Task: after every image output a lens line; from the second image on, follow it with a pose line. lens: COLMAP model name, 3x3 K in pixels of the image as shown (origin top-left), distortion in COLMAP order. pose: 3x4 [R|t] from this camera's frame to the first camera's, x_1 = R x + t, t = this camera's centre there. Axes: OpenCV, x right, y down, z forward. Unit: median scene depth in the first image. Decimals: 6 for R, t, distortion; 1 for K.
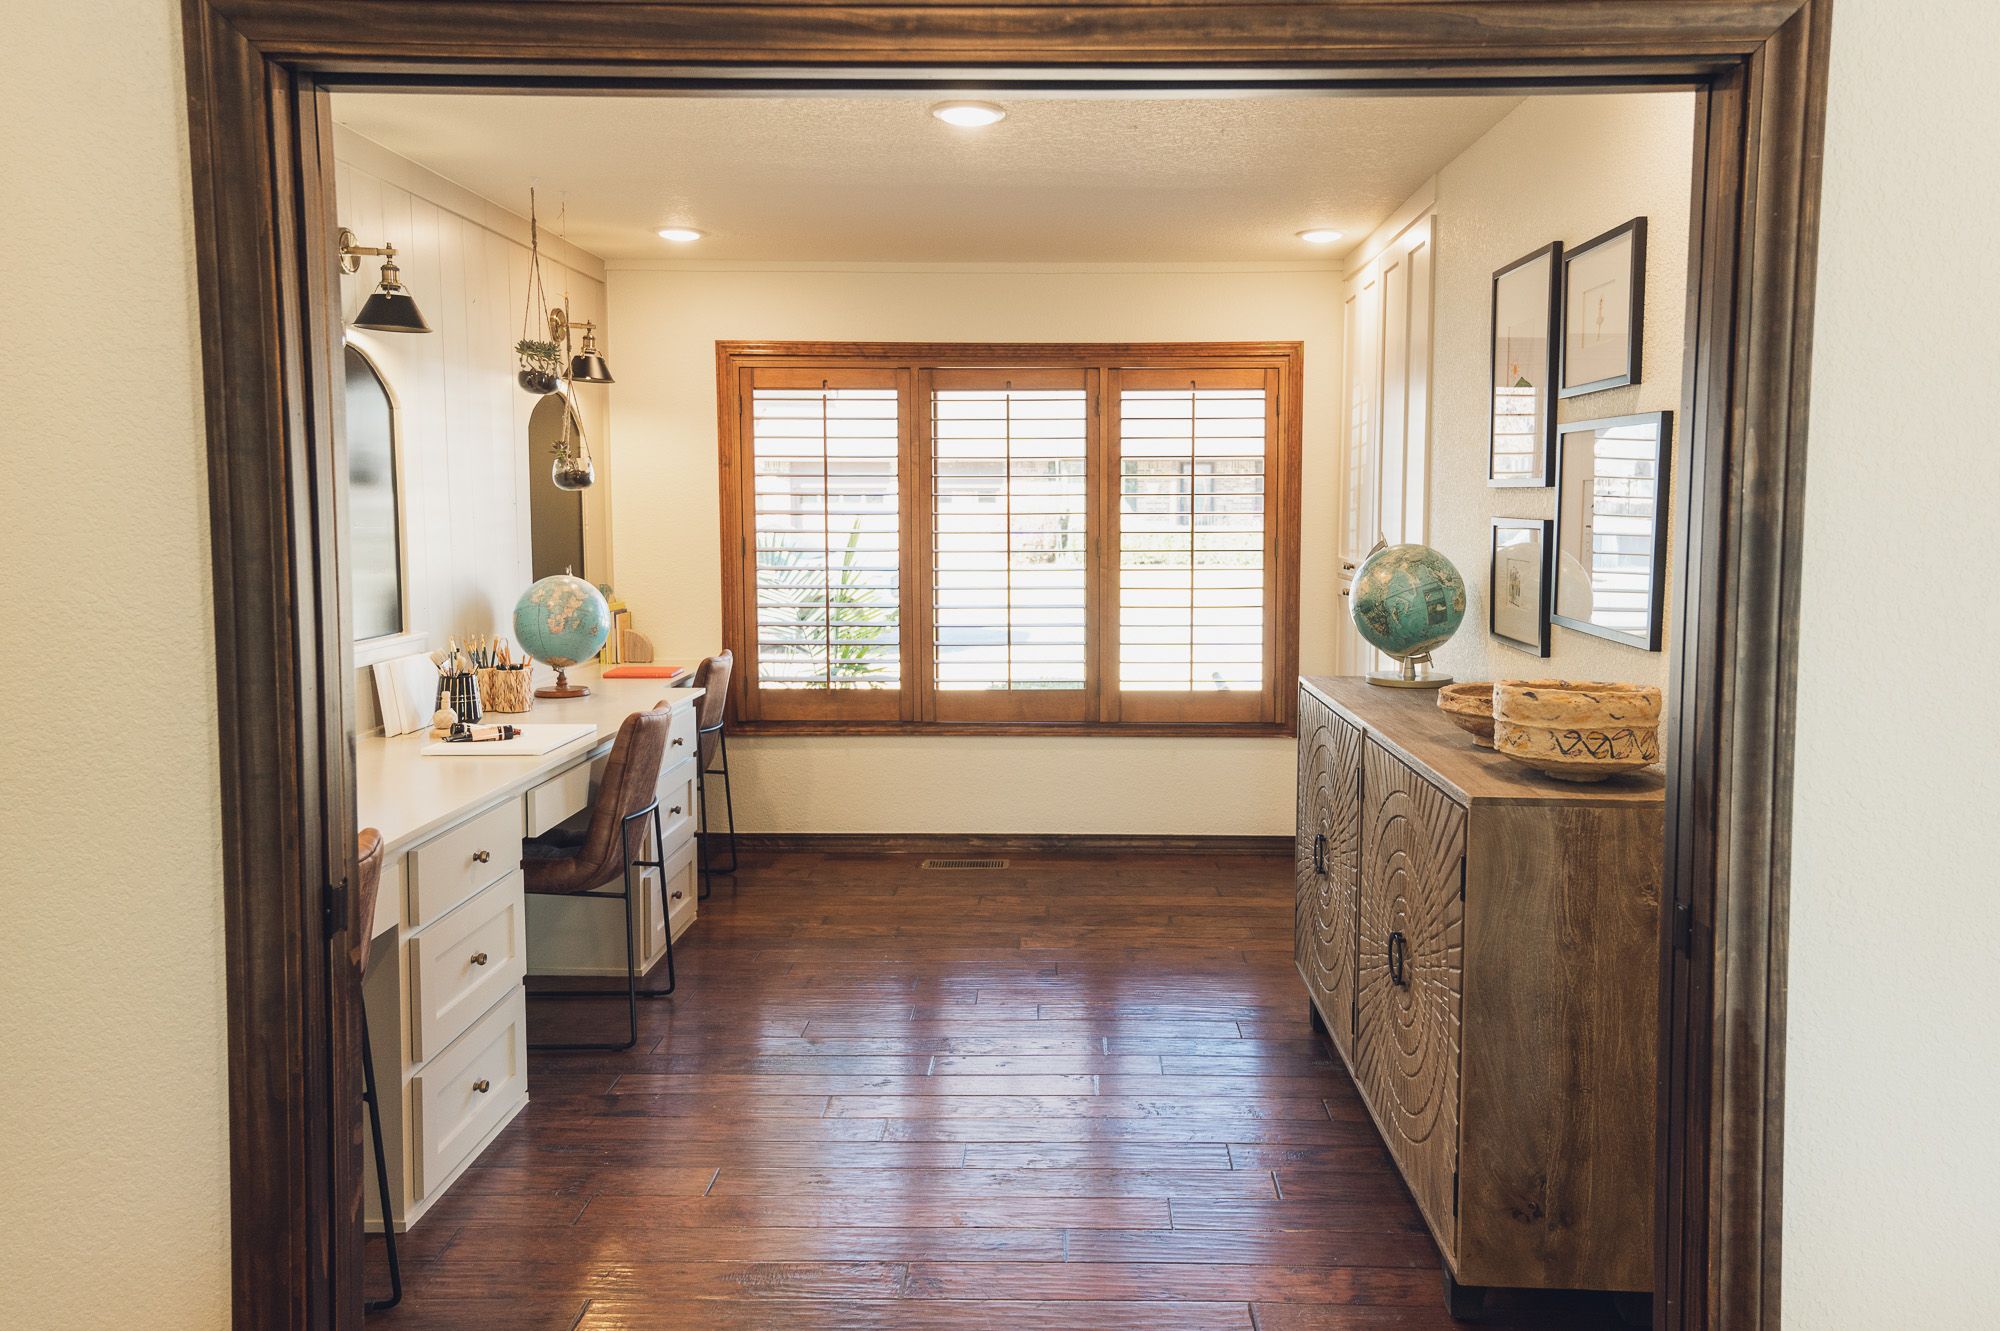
lens RADIAL K [[1394.2, 0, 1054.7], [0, 1394.2, 614.4], [0, 0, 1]] dist [0.049139, -0.001329]
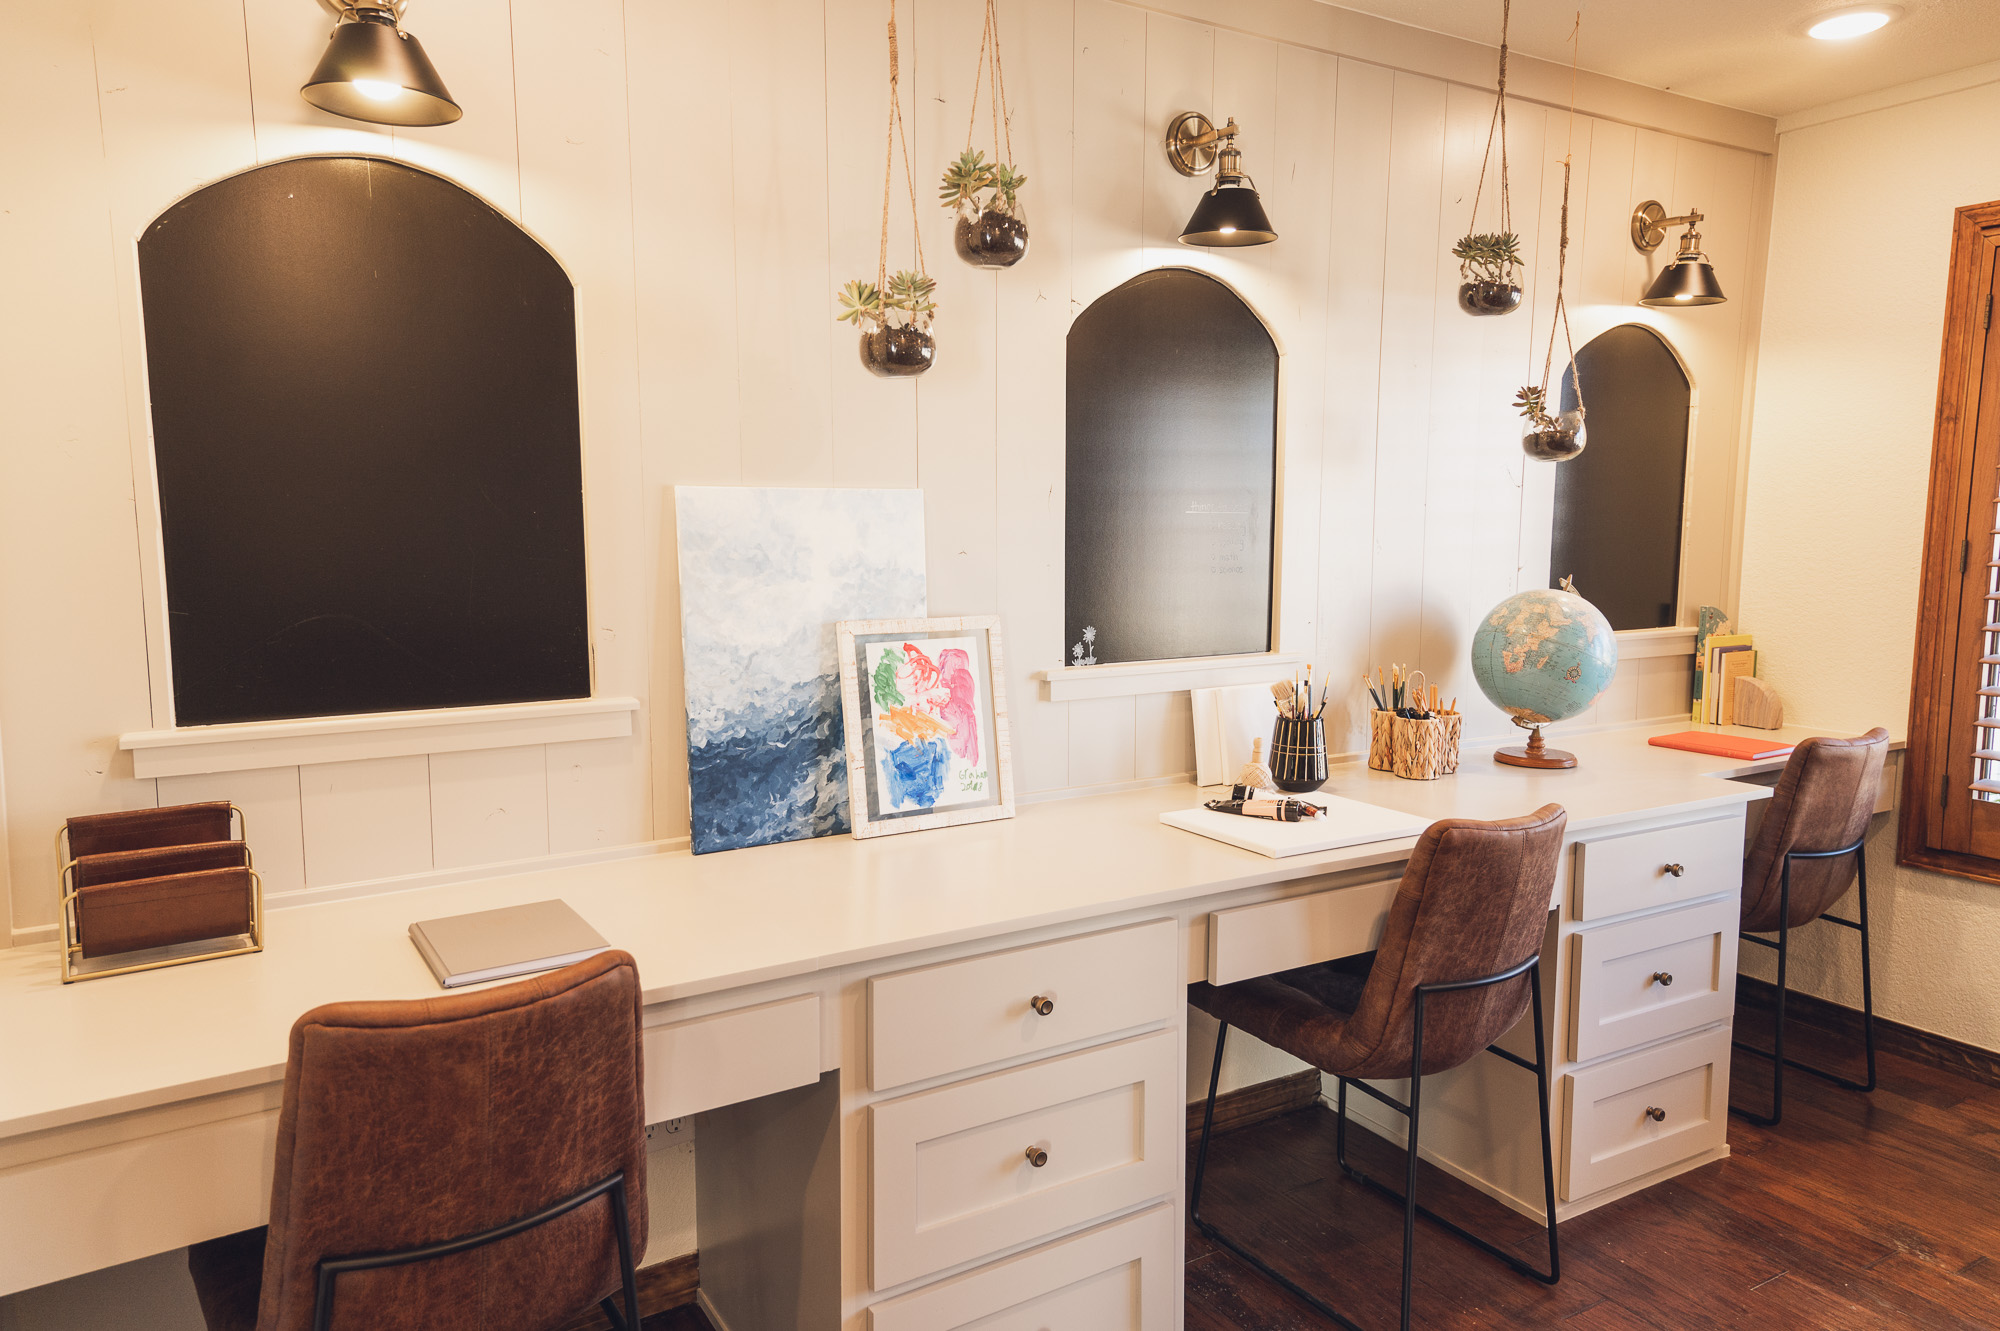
lens RADIAL K [[1317.6, 0, 1002.7], [0, 1317.6, 662.0], [0, 0, 1]] dist [0.064119, -0.004455]
pose [[0.535823, 0.094808, -0.838991, 0.049554], [-0.071220, 0.995209, 0.066976, -0.015513], [0.841321, 0.023865, 0.540008, 0.387197]]
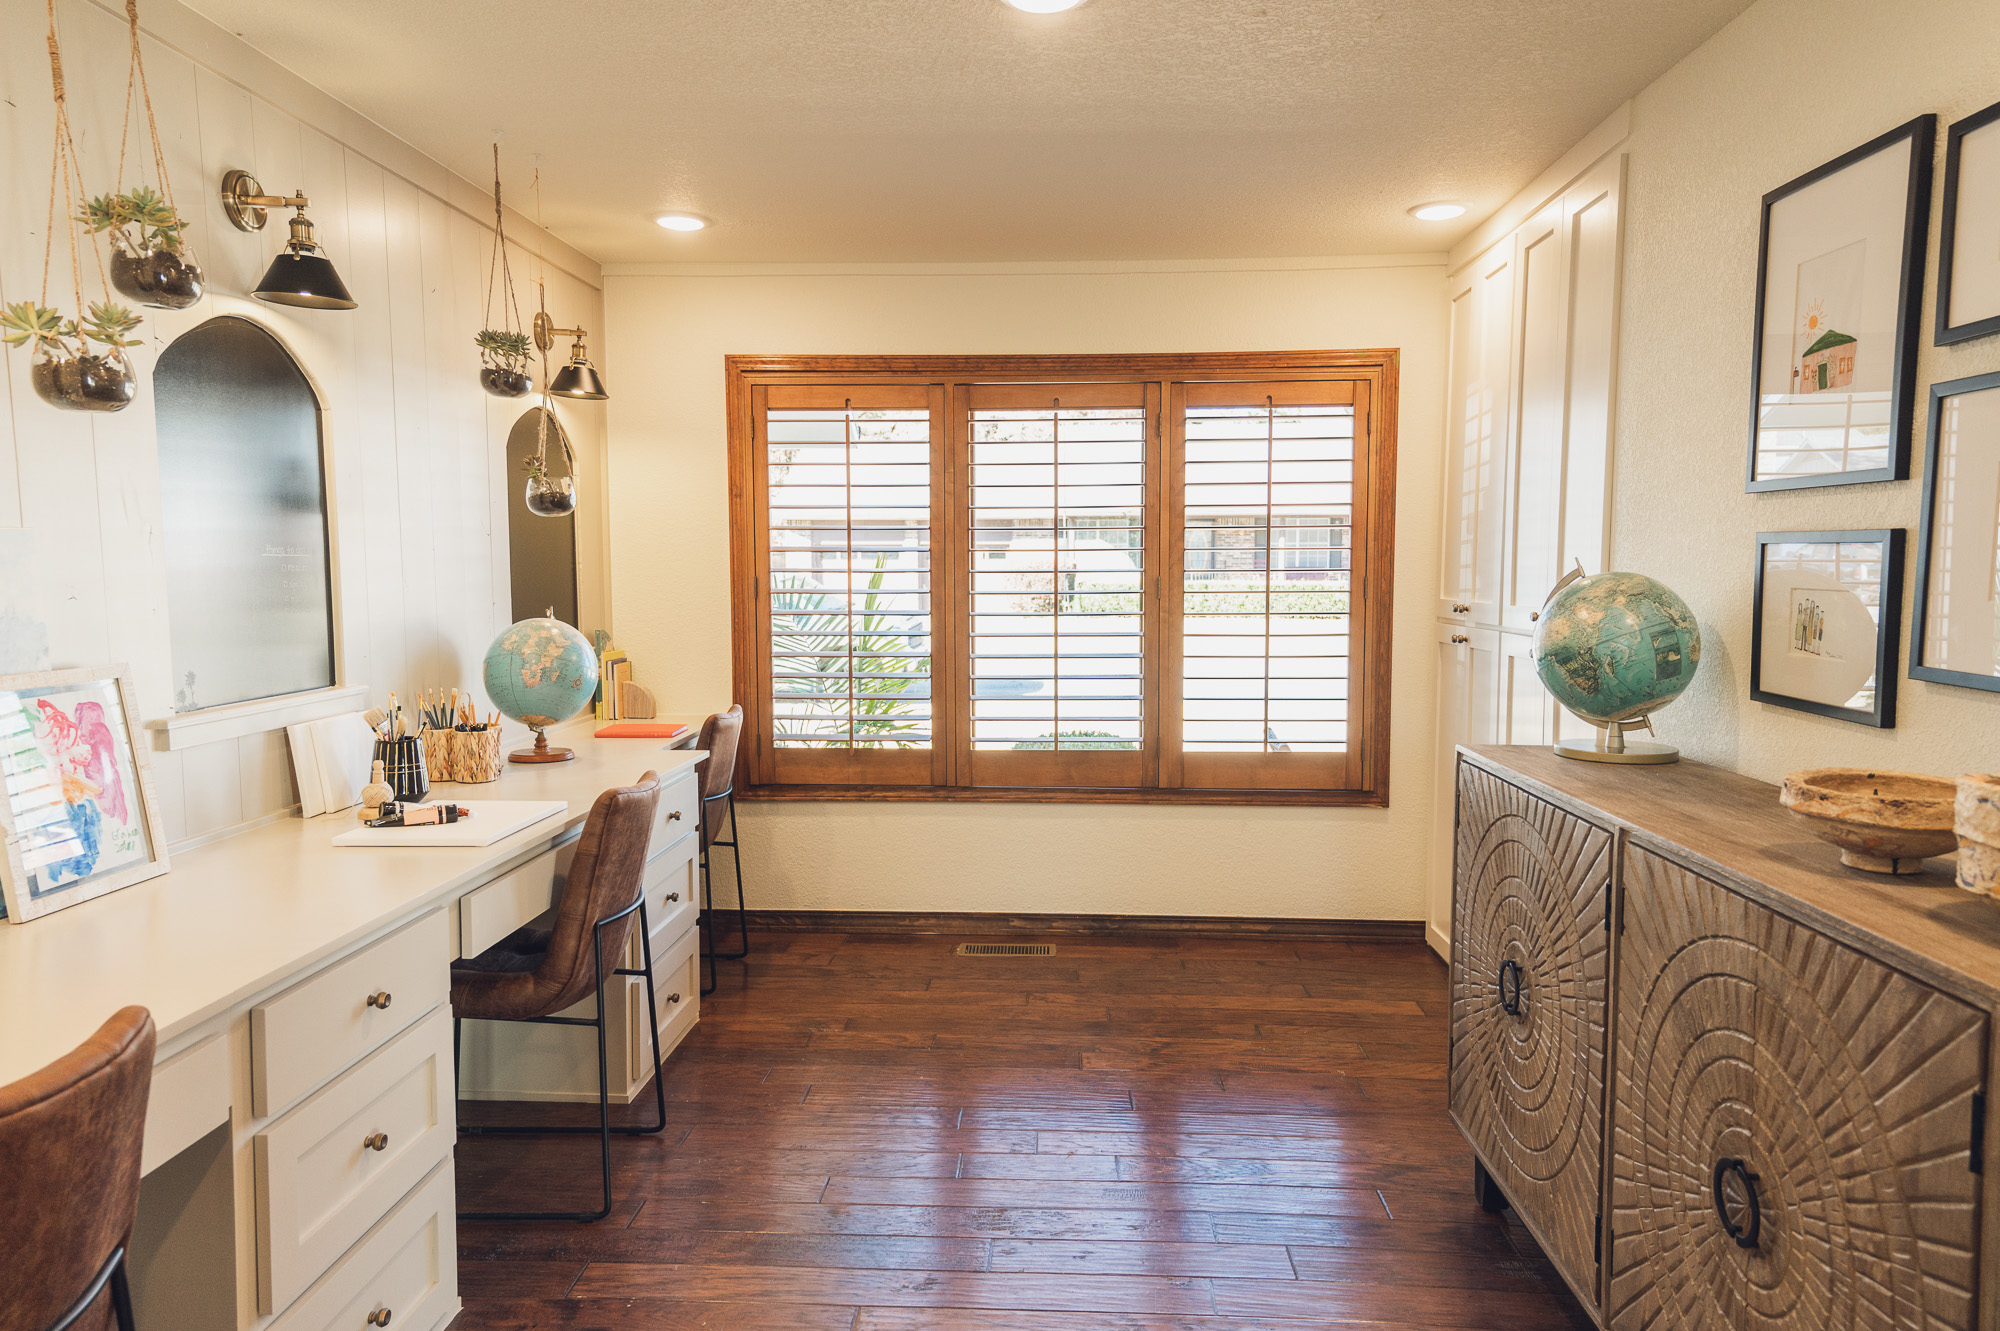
lens RADIAL K [[1295.9, 0, 1000.0], [0, 1295.9, 665.5], [0, 0, 1]] dist [0.059952, -0.005233]
pose [[0.999093, 0.001294, -0.042560, -0.036669], [-0.001276, 0.999999, 0.000455, 0.000078], [0.042561, -0.000400, 0.999094, 0.202872]]
